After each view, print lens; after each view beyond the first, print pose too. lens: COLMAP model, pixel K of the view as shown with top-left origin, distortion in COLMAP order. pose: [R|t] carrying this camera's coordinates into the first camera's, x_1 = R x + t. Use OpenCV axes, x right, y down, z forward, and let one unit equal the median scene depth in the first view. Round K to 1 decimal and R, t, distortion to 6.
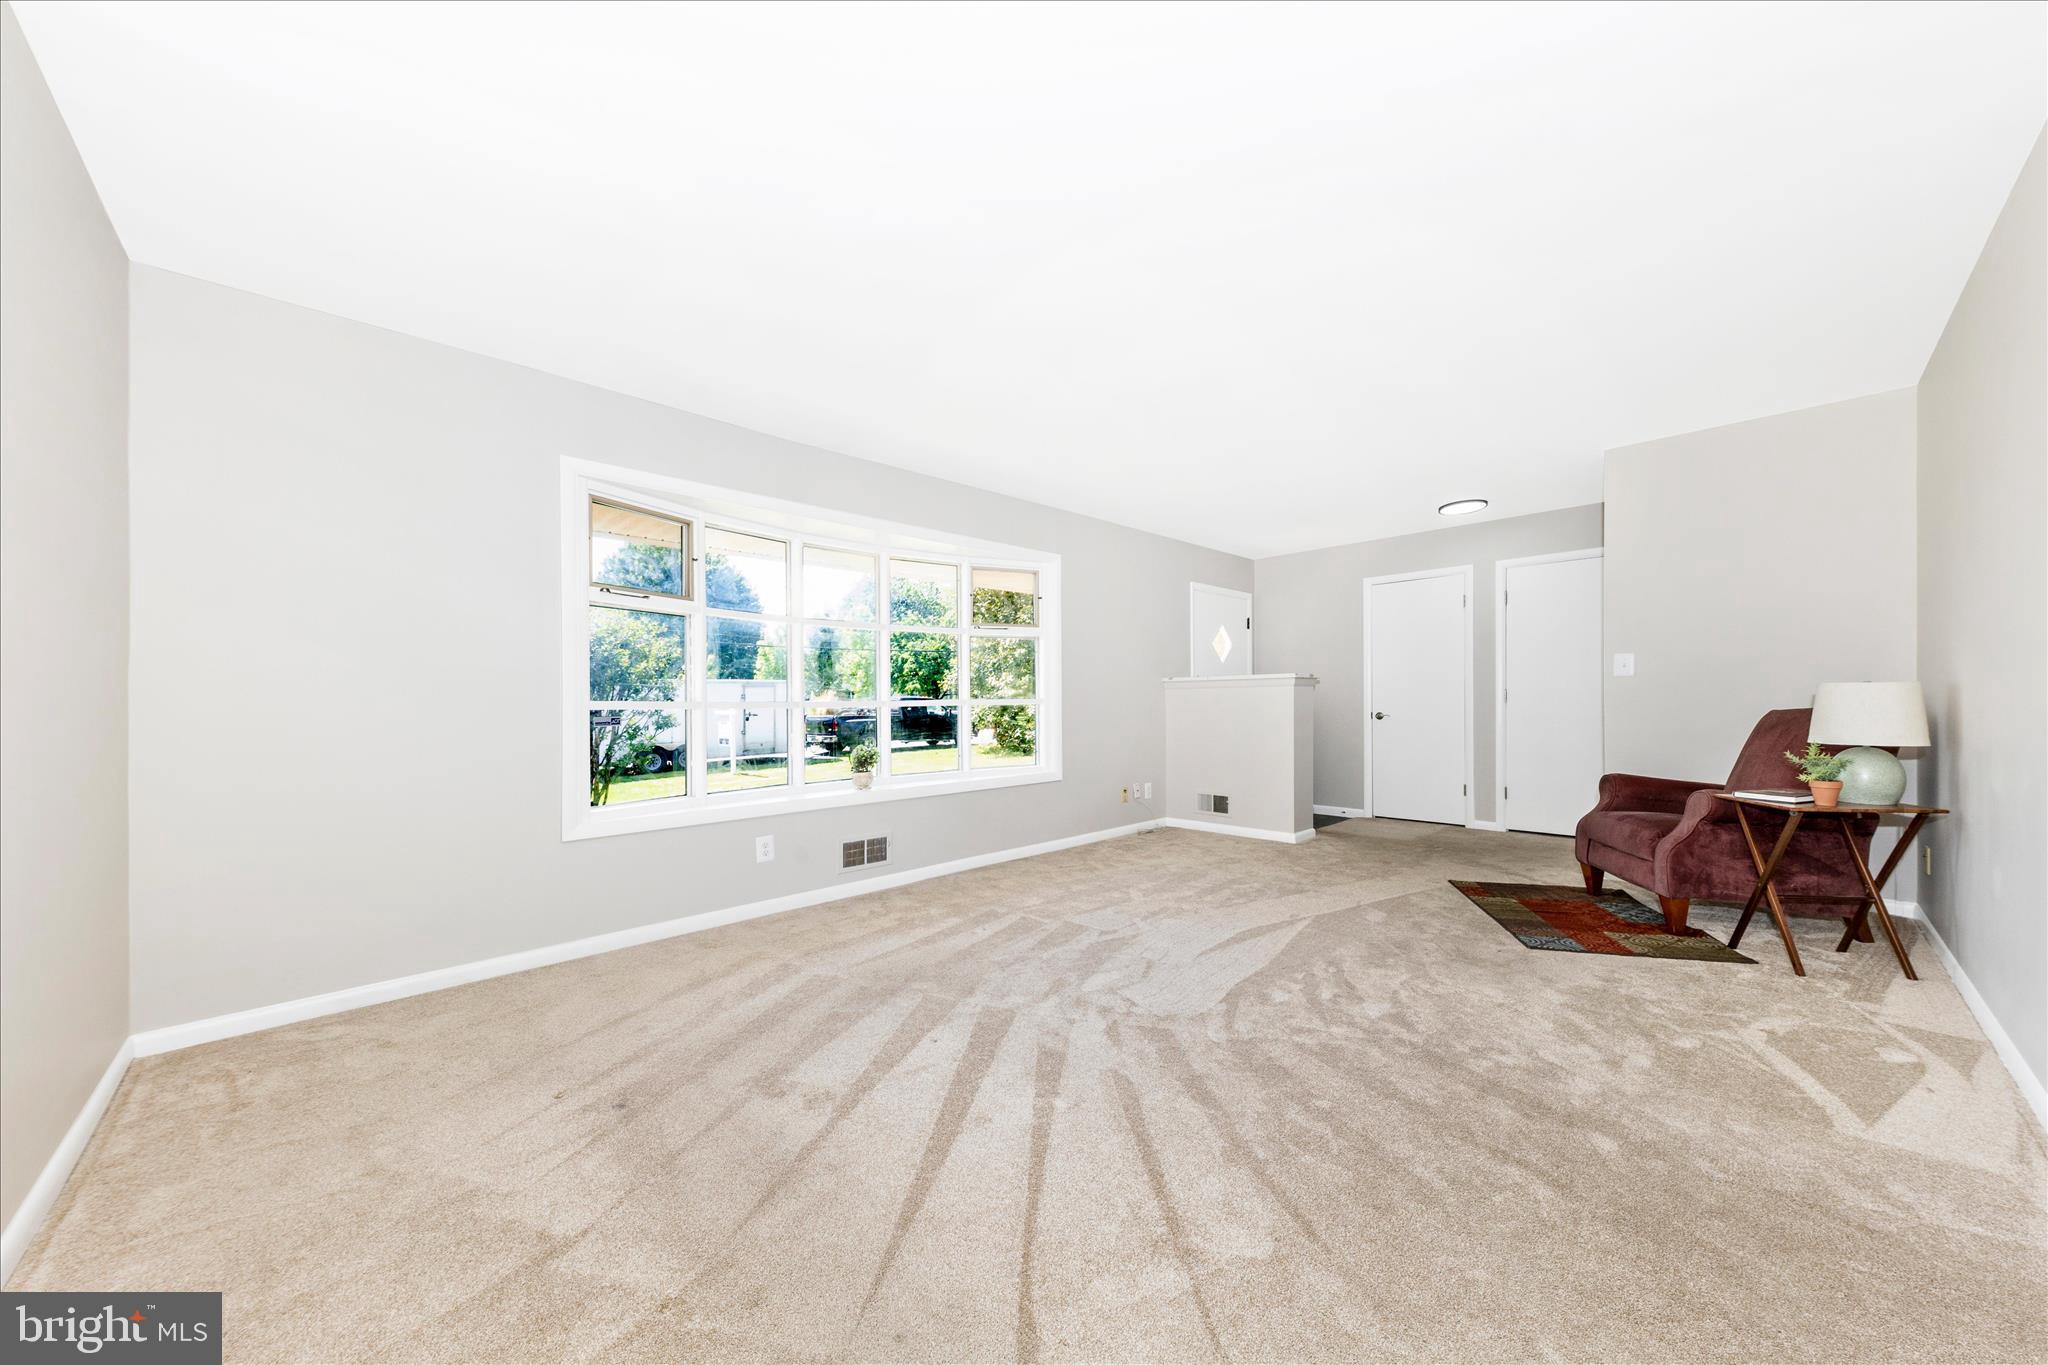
lens RADIAL K [[721.7, 0, 1059.9], [0, 721.7, 701.8], [0, 0, 1]] dist [0.000113, -0.000089]
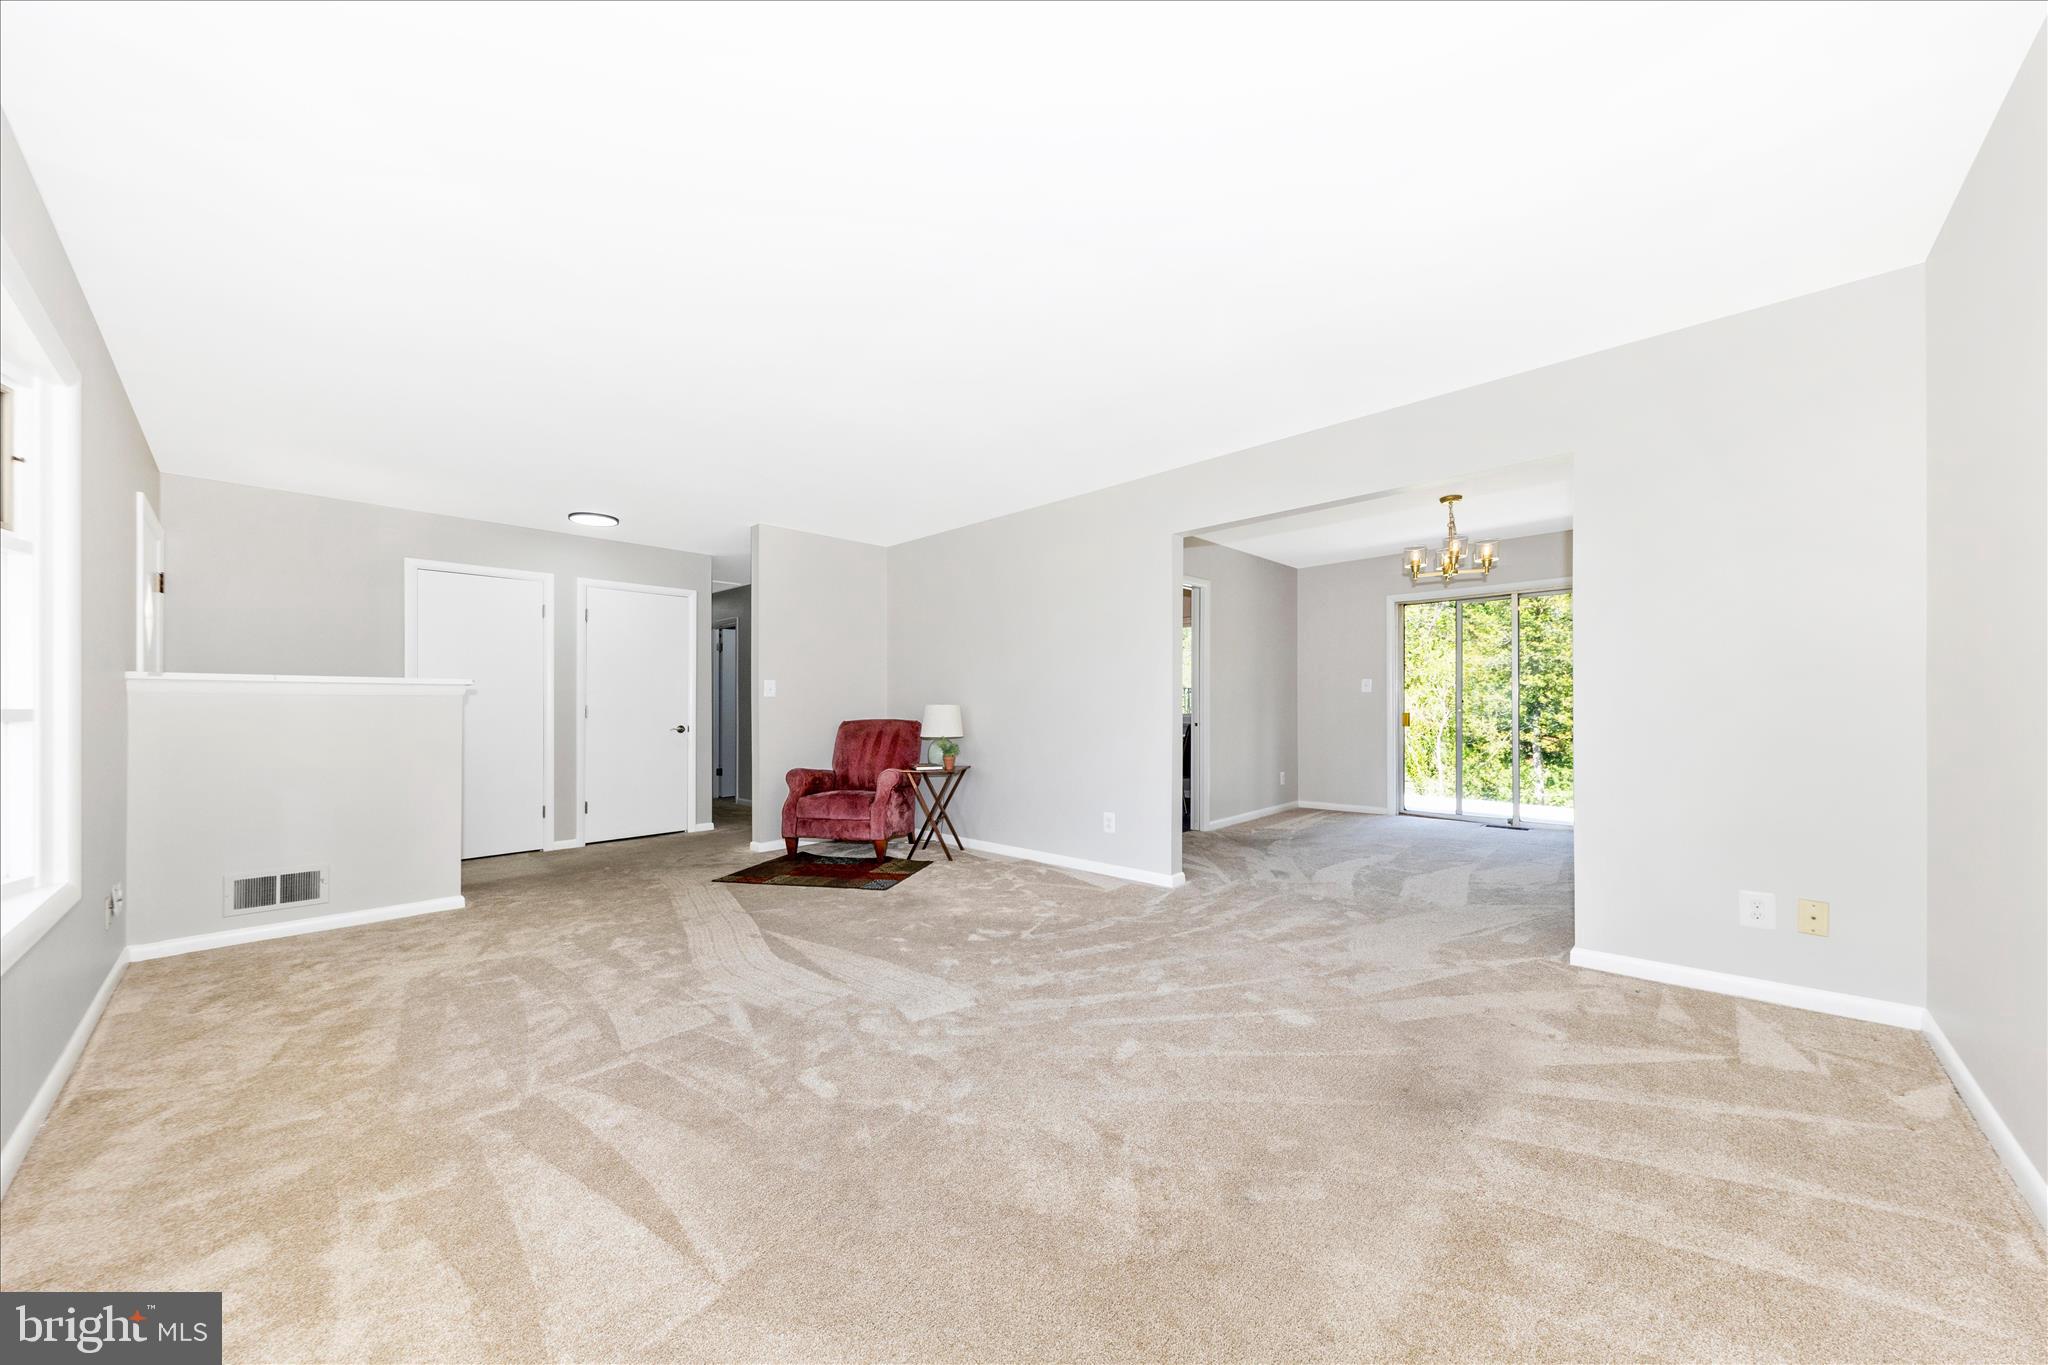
lens RADIAL K [[721.6, 0, 1020.6], [0, 721.6, 663.3], [0, 0, 1]] dist [0.036019, -0.007803]
pose [[-0.022879, 0.075684, 0.996869, -0.653412], [0.003504, 0.997130, -0.075624, 0.007137], [-0.999732, 0.001763, -0.023079, 0.632675]]
